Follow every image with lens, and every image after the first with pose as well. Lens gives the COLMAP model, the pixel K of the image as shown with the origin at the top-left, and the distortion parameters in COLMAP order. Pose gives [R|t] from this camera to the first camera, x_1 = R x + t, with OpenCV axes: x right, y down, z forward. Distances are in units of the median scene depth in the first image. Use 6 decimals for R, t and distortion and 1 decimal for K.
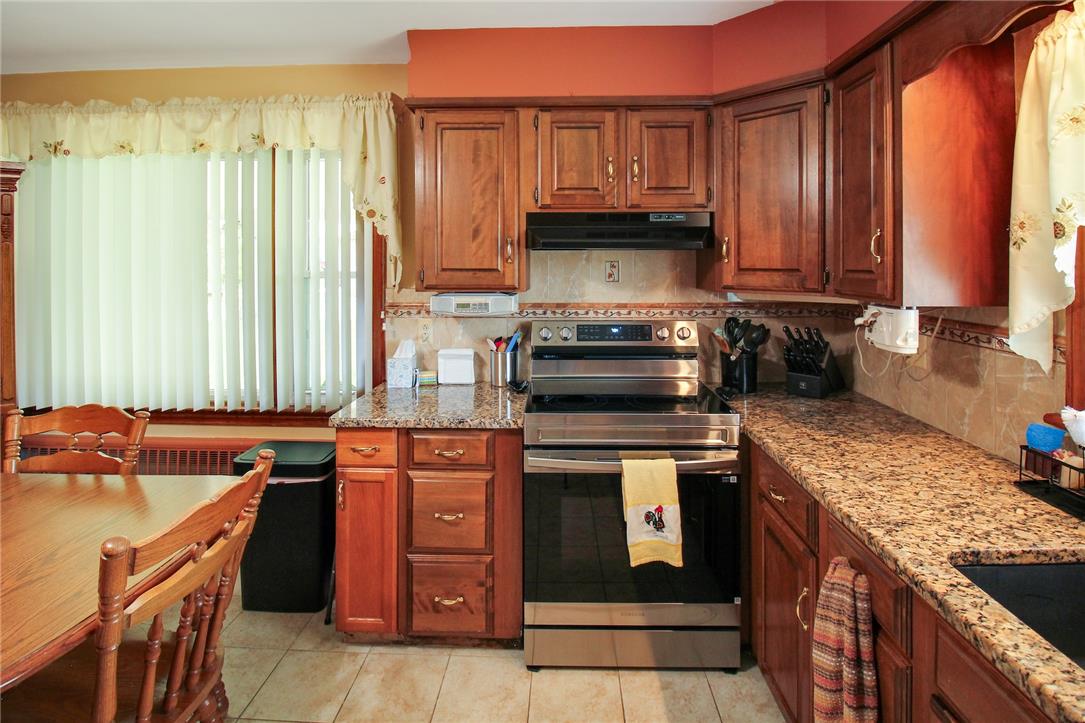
lens RADIAL K [[539.5, 0, 548.8], [0, 539.5, 262.8], [0, 0, 1]] dist [-0.000707, -0.005674]
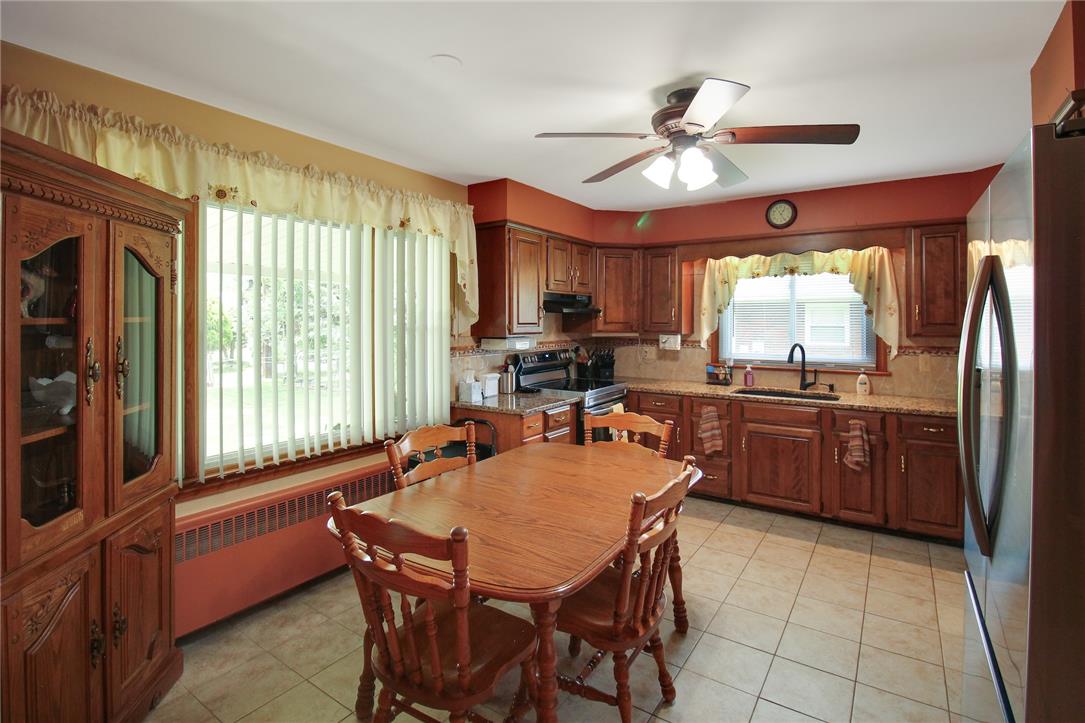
lens RADIAL K [[515.1, 0, 546.6], [0, 515.1, 320.9], [0, 0, 1]] dist [0.000317, -0.012002]
pose [[0.527628, 0.001269, 0.849474, -1.524212], [-0.001681, 0.999998, -0.000450, 0.005697], [-0.849474, -0.001191, 0.527630, 0.071899]]
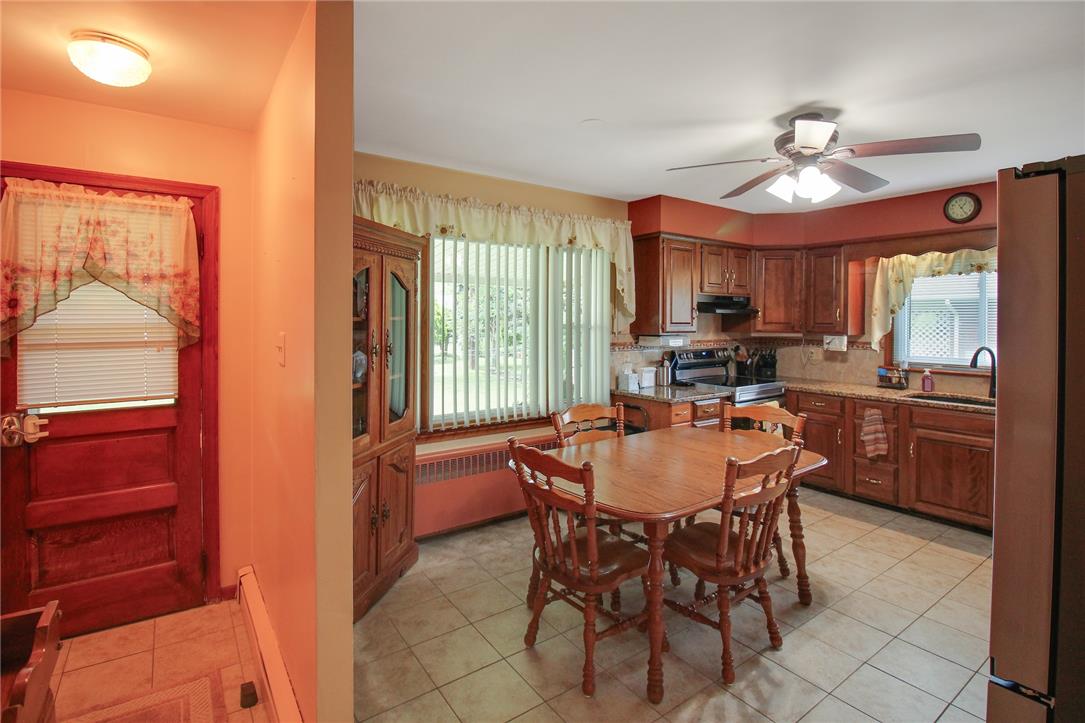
lens RADIAL K [[515.1, 0, 546.6], [0, 515.1, 320.9], [0, 0, 1]] dist [0.000317, -0.012002]
pose [[0.790067, 0.004210, 0.613006, -1.655976], [-0.006775, 0.999975, 0.001864, 0.005464], [-0.612983, -0.005626, 0.790076, -0.162710]]
